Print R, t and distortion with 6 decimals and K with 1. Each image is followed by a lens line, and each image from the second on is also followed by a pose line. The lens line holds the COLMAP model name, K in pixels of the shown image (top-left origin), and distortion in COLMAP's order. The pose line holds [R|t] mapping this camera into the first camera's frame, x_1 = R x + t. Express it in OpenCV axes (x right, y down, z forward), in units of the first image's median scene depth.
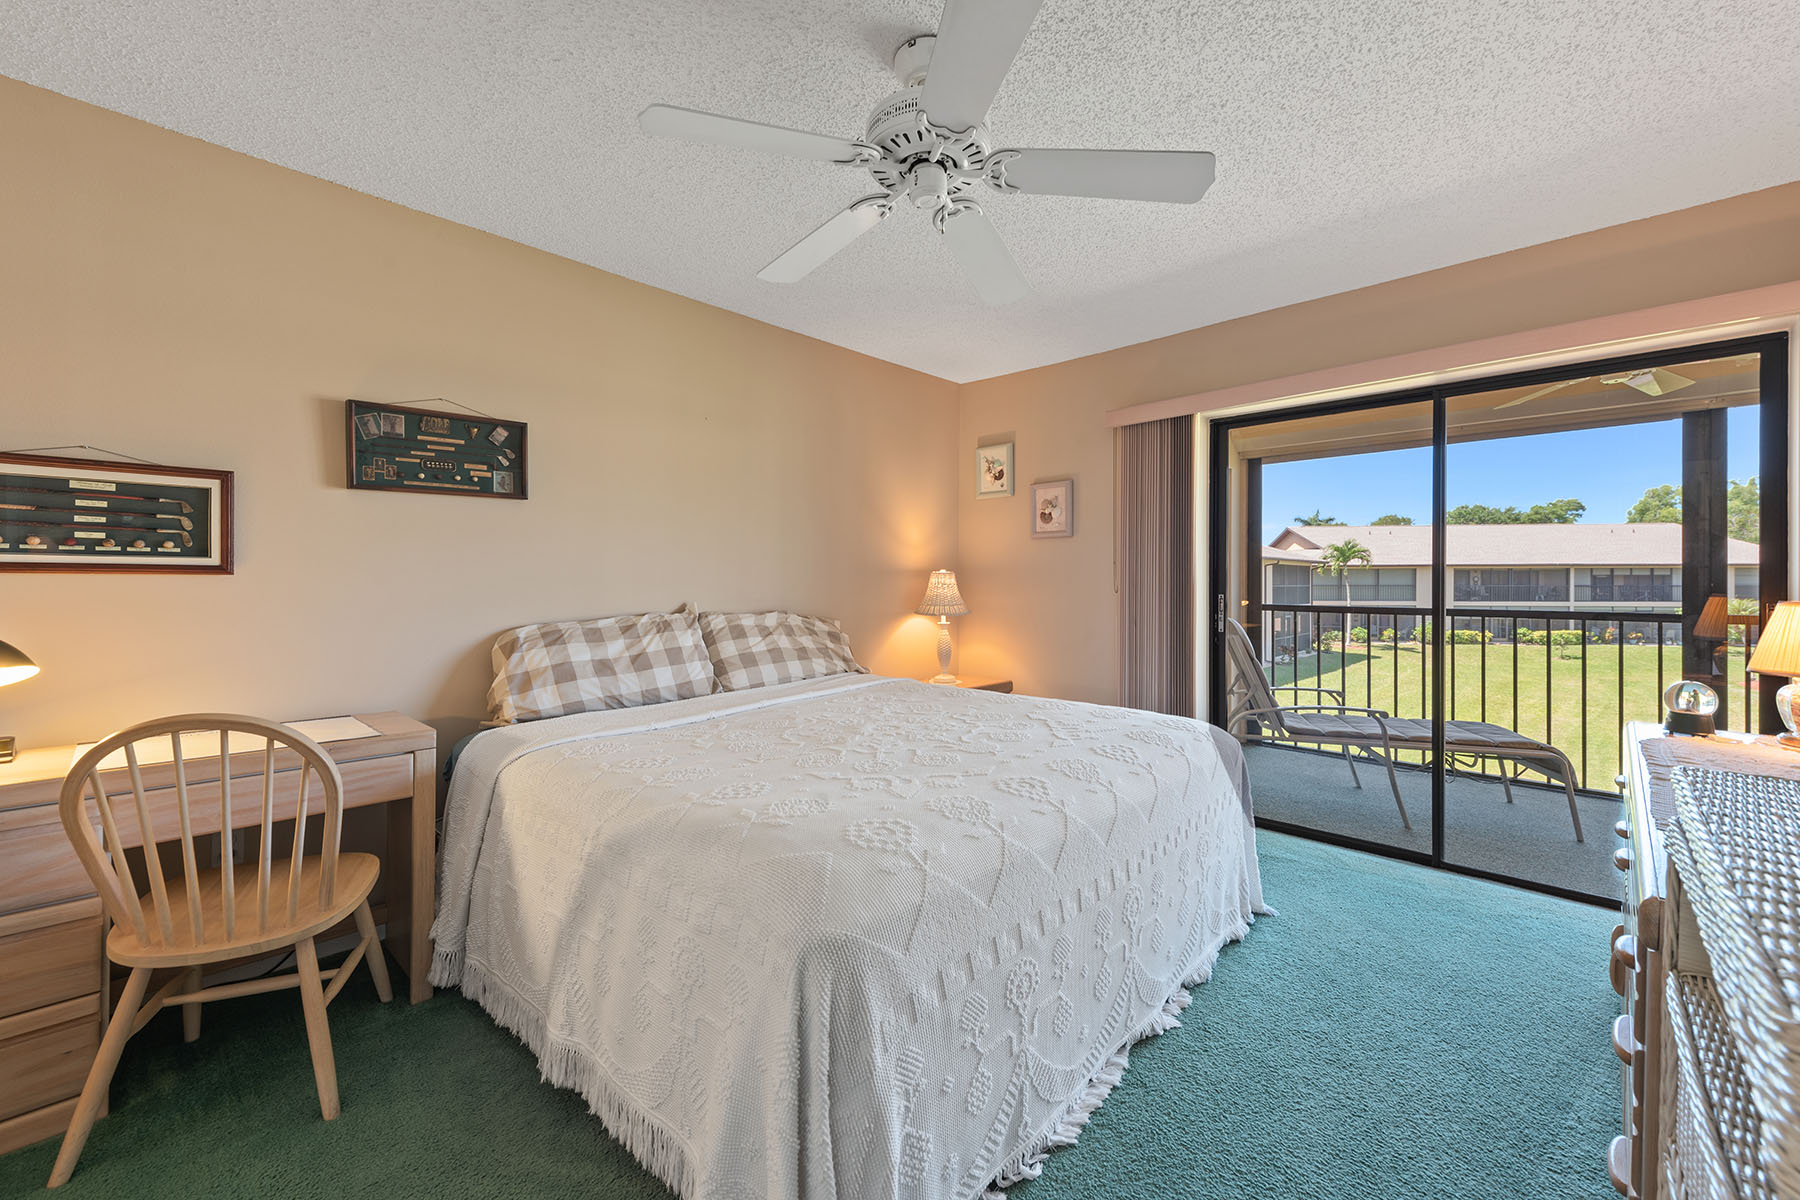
lens RADIAL K [[734.0, 0, 891.3], [0, 734.0, 576.7], [0, 0, 1]] dist [0.004080, -0.000374]
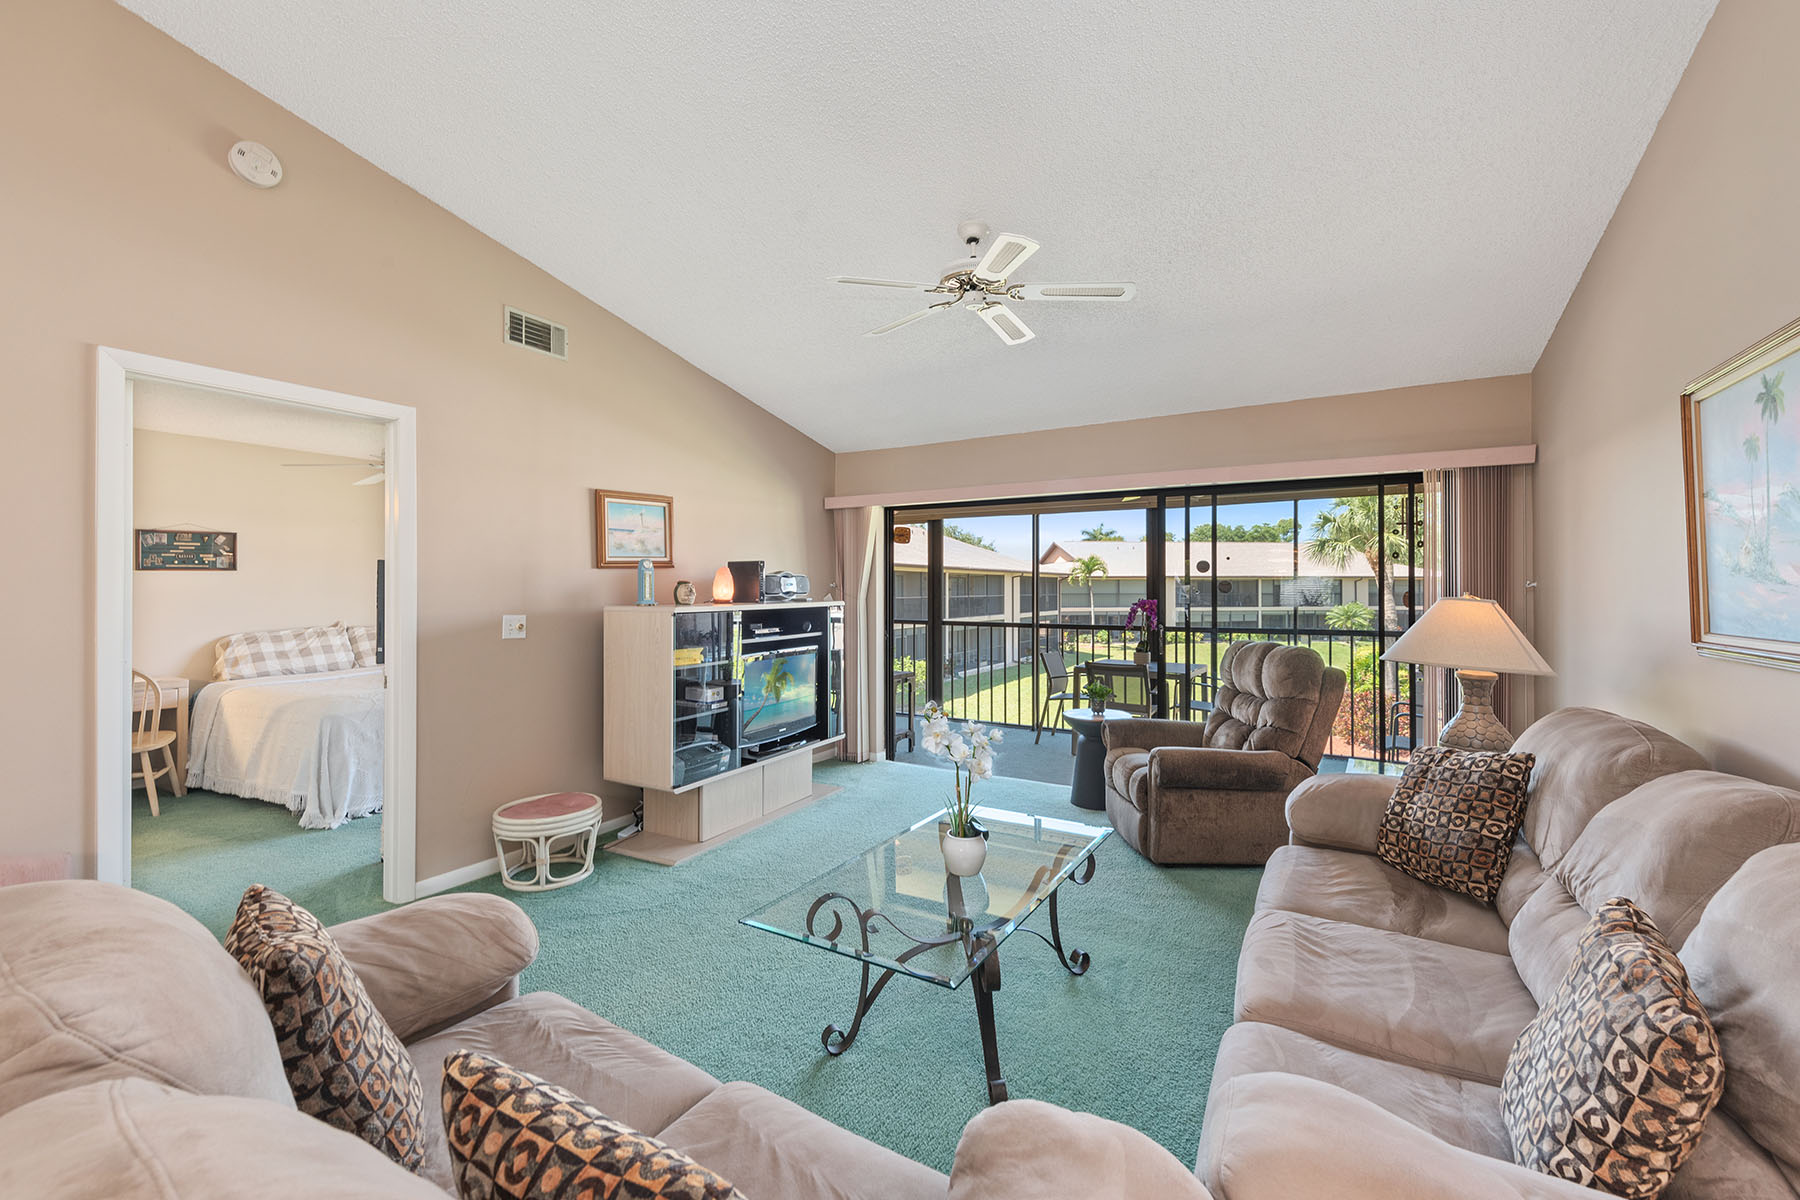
lens RADIAL K [[753.9, 0, 889.6], [0, 753.9, 580.5], [0, 0, 1]] dist [0.009134, -0.001311]
pose [[0.969344, 0.003535, 0.245684, 0.738250], [-0.002479, 0.999986, -0.004608, -0.076879], [-0.245697, 0.003857, 0.969339, -1.475824]]
